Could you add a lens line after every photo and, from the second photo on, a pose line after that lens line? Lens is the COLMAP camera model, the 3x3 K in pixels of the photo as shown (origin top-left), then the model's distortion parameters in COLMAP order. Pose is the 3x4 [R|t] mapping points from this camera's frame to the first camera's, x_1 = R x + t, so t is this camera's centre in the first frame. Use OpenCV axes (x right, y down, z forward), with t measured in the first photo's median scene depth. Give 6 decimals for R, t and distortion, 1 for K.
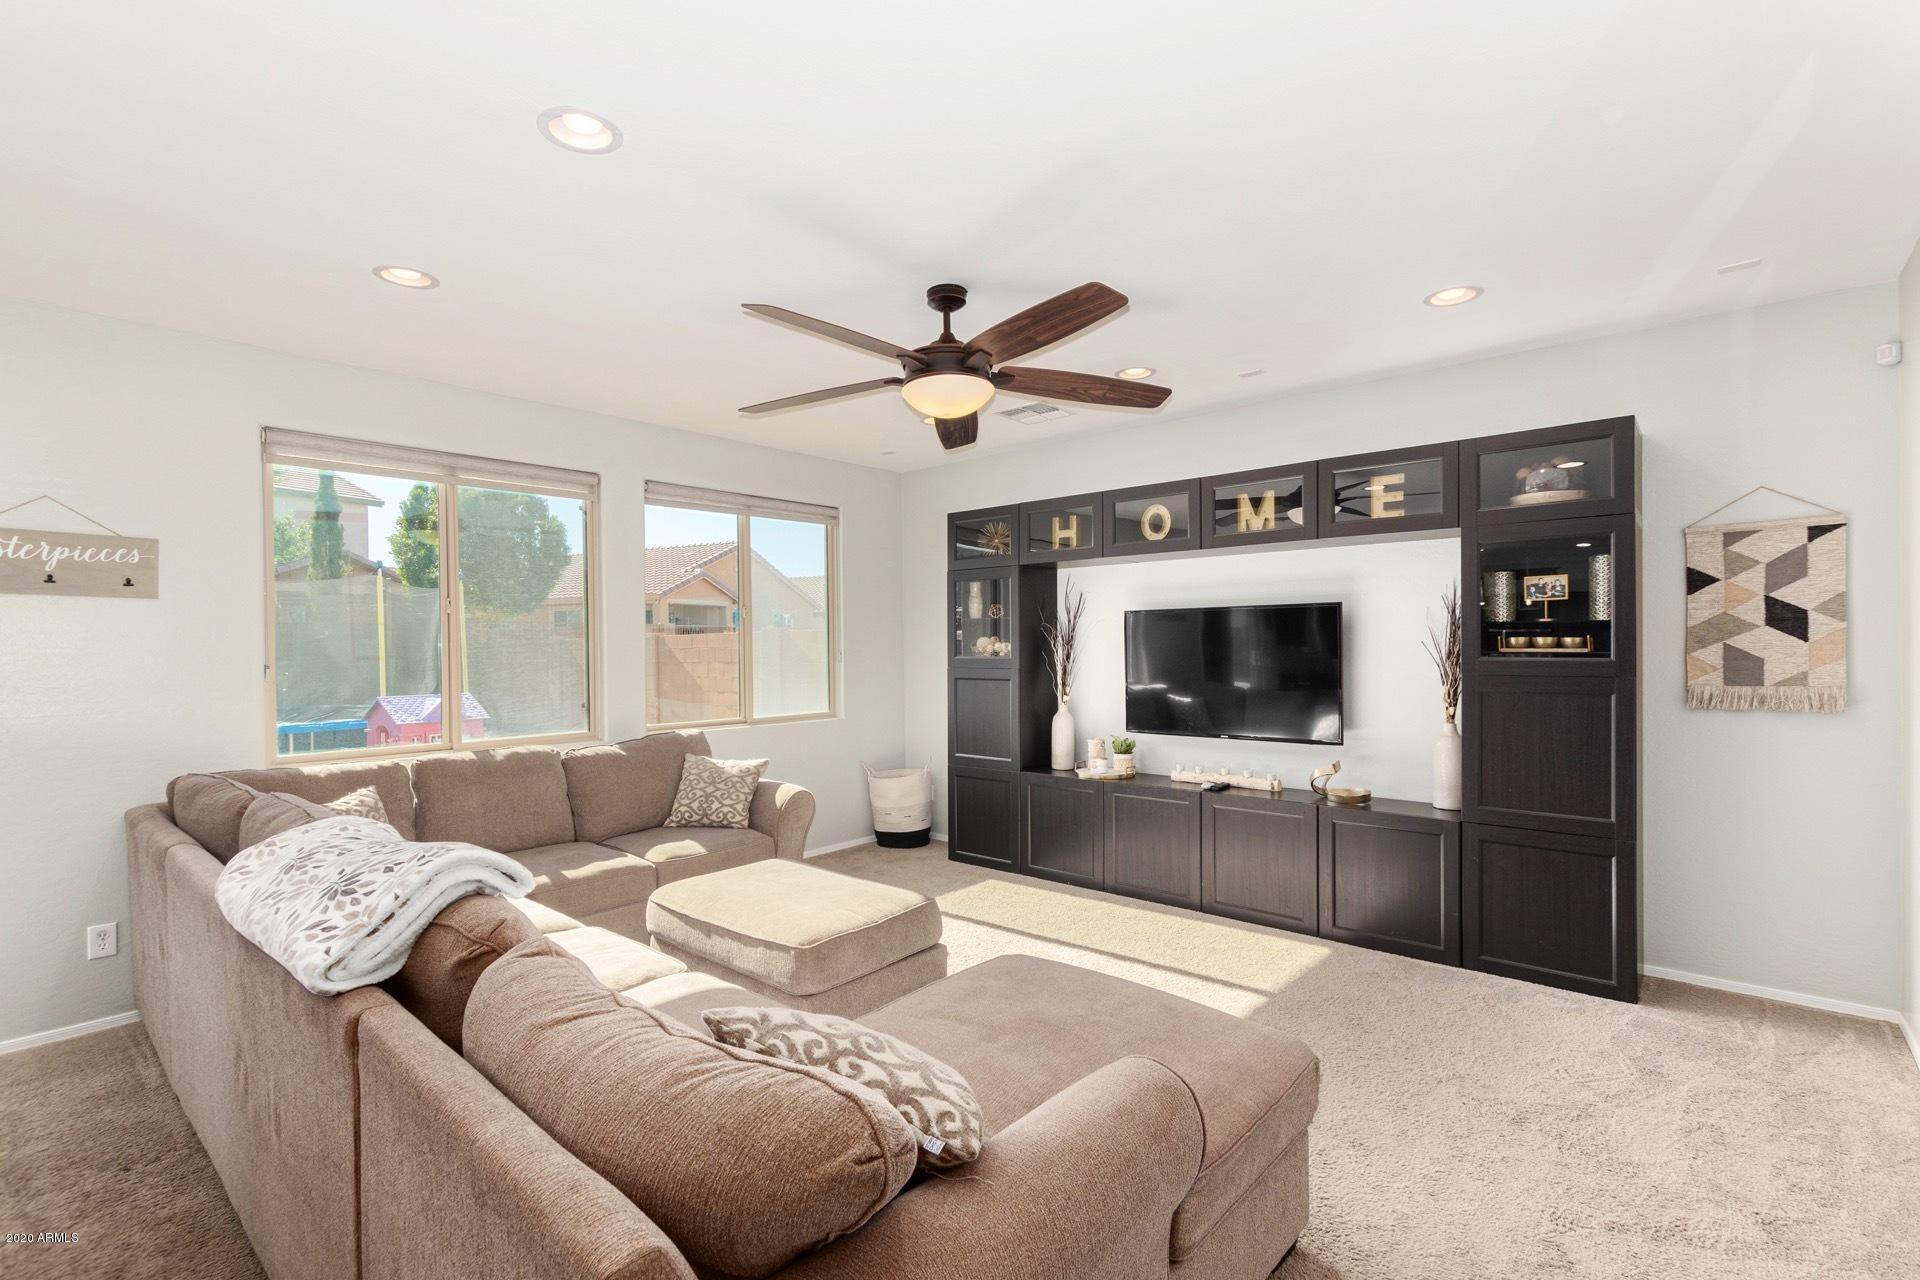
lens RADIAL K [[877.6, 0, 959.6], [0, 877.6, 646.5], [0, 0, 1]] dist [0.001957, -0.000311]
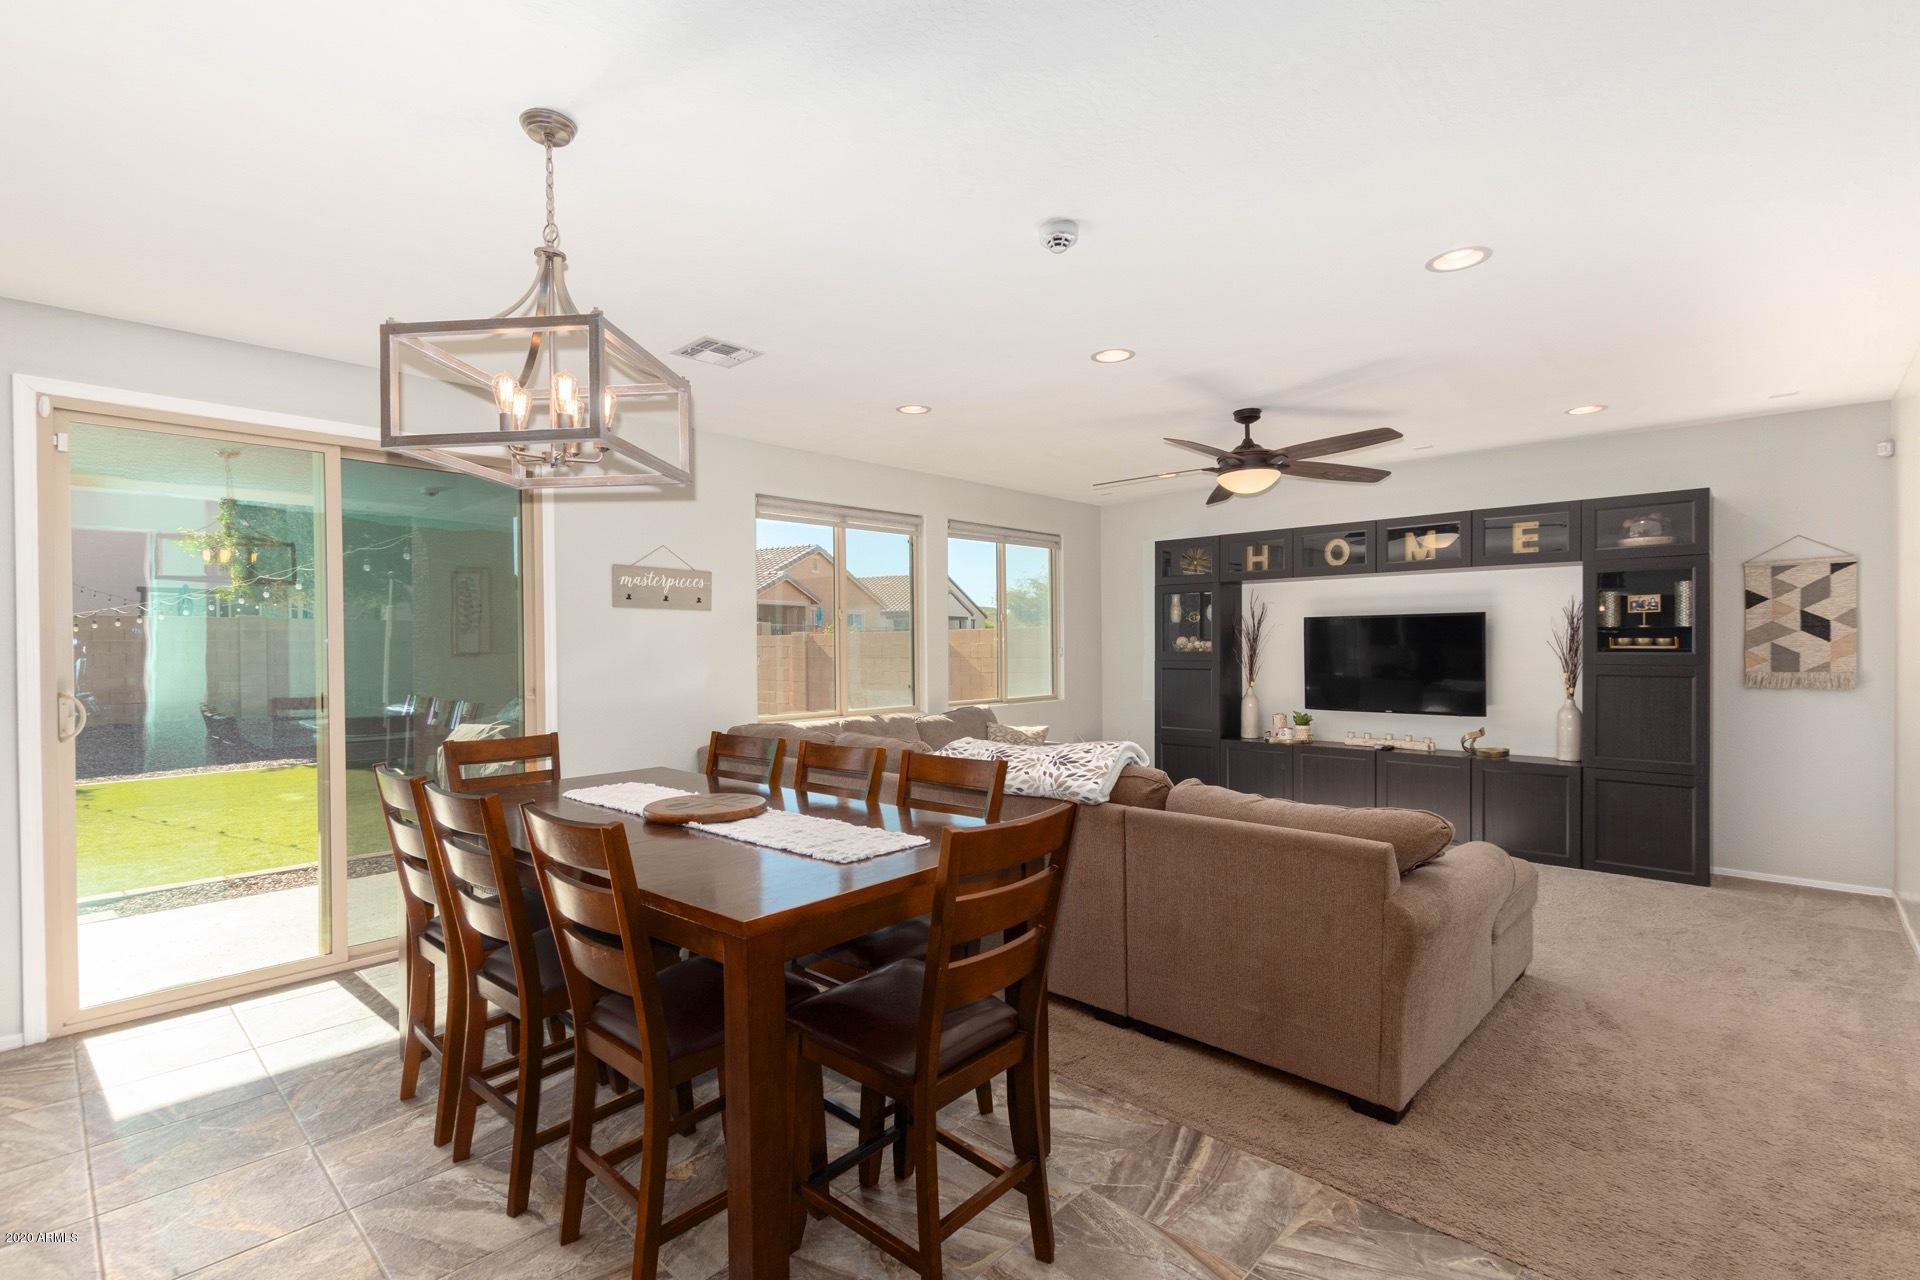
lens RADIAL K [[877.6, 0, 959.6], [0, 877.6, 646.5], [0, 0, 1]] dist [0.001957, -0.000311]
pose [[0.999366, 0.002743, -0.035508, -0.393357], [-0.002695, 0.999995, 0.001402, 0.004153], [0.035511, -0.001306, 0.999368, -0.467749]]
